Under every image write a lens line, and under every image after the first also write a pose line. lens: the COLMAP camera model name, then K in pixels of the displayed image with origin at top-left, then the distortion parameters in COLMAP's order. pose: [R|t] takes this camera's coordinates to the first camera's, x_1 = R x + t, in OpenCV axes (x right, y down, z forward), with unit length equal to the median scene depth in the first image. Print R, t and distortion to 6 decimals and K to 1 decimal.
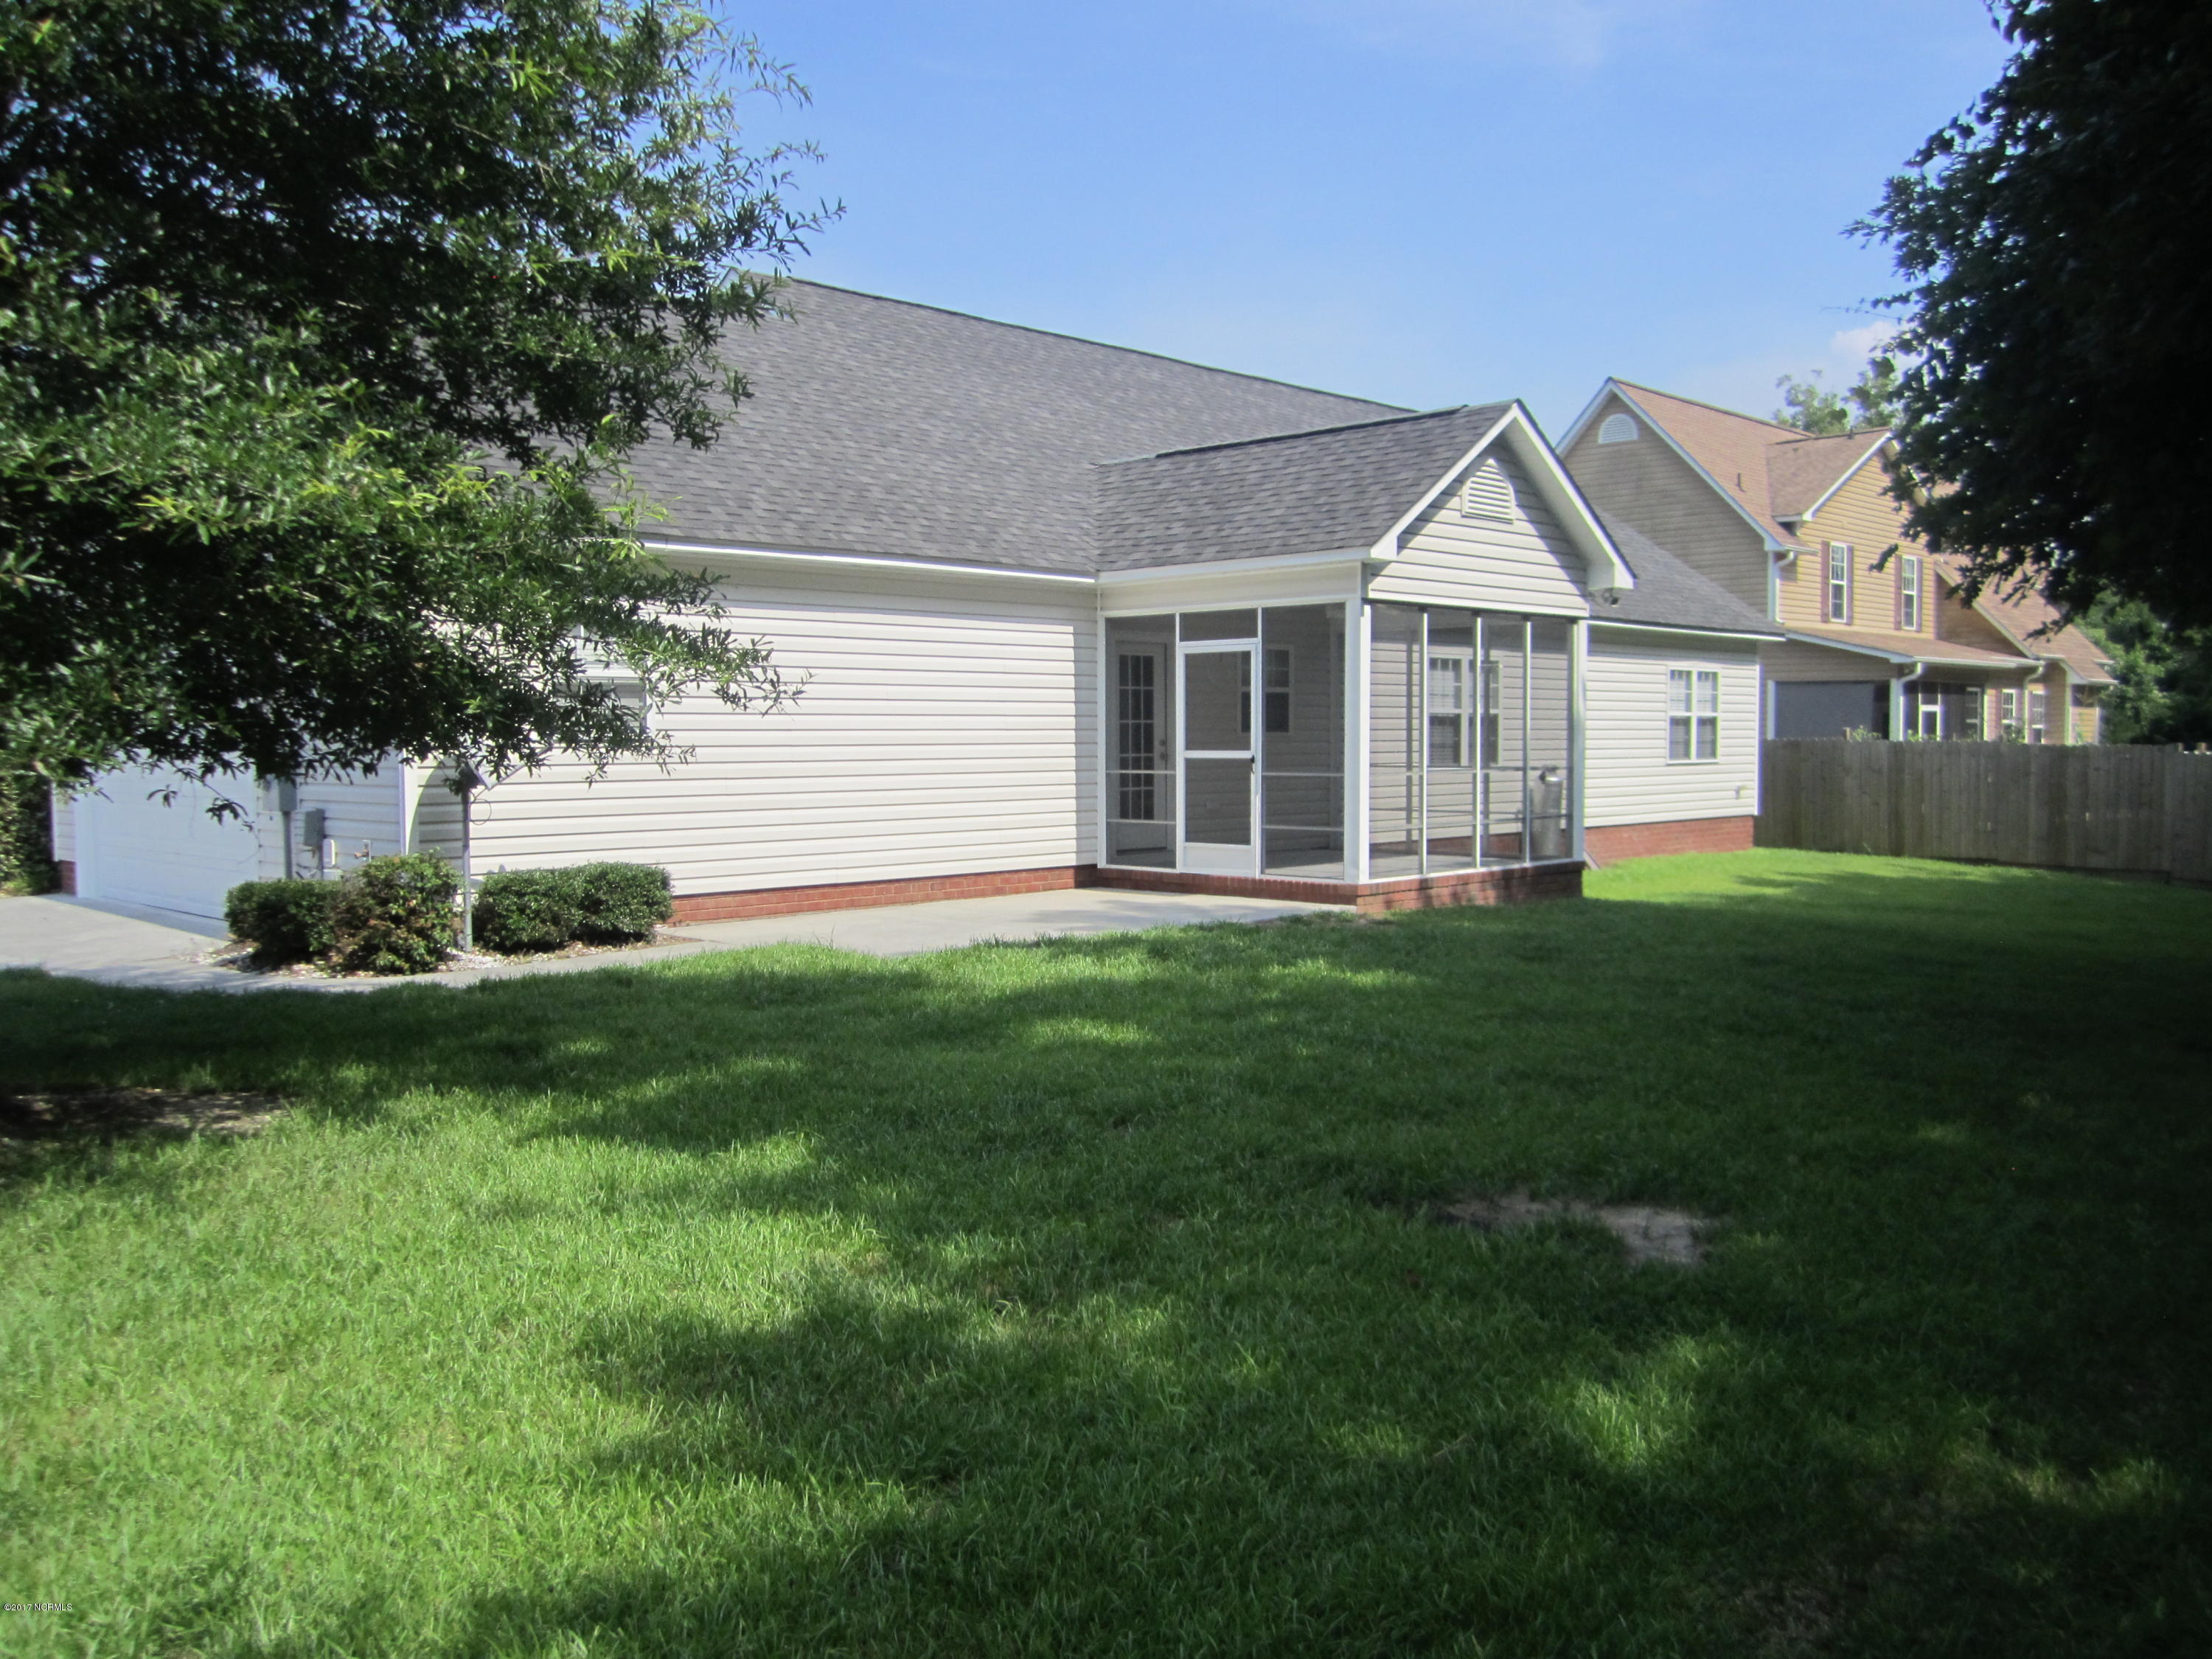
lens RADIAL K [[1789.5, 0, 1100.4], [0, 1789.5, 869.1], [0, 0, 1]] dist [0.070769, 0.001717]
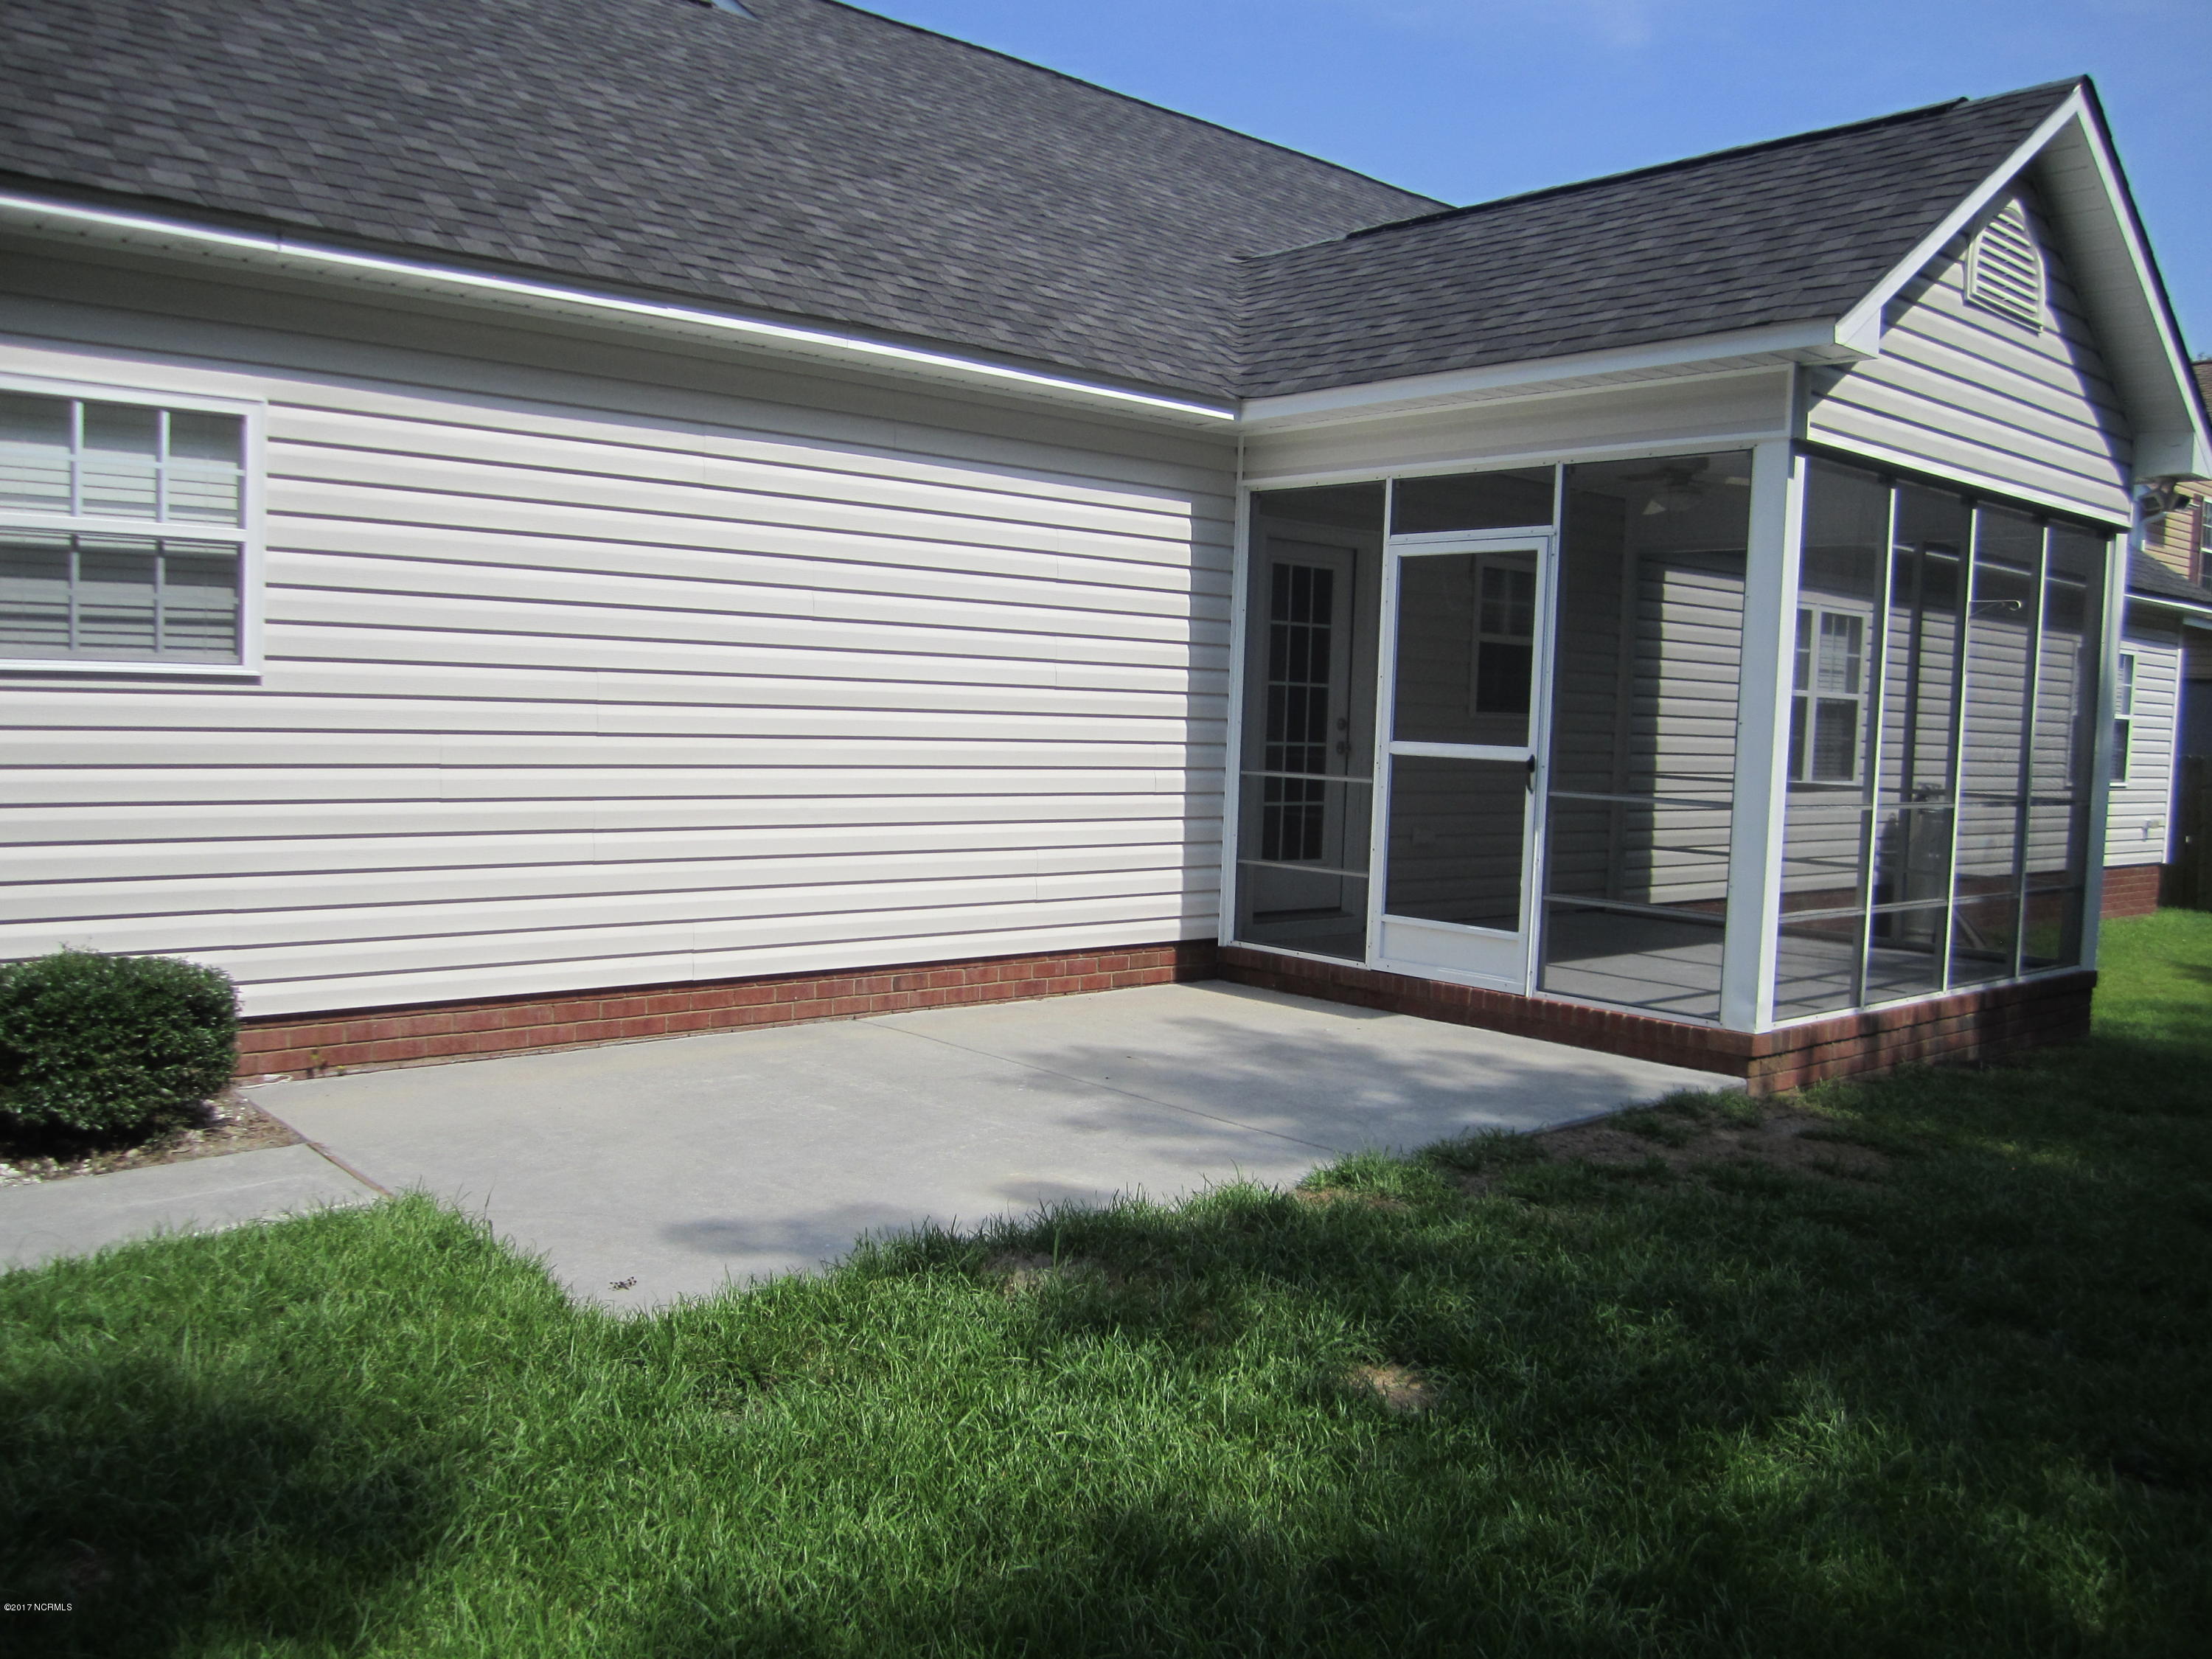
lens RADIAL K [[1809.7, 0, 1117.6], [0, 1809.7, 833.0], [0, 0, 1]] dist [-0.062035, 0.006222]
pose [[0.997336, 0.042074, -0.059582, -0.000703], [-0.042515, 0.999077, -0.006165, -0.032218], [0.059267, 0.008682, 0.998204, 0.463679]]
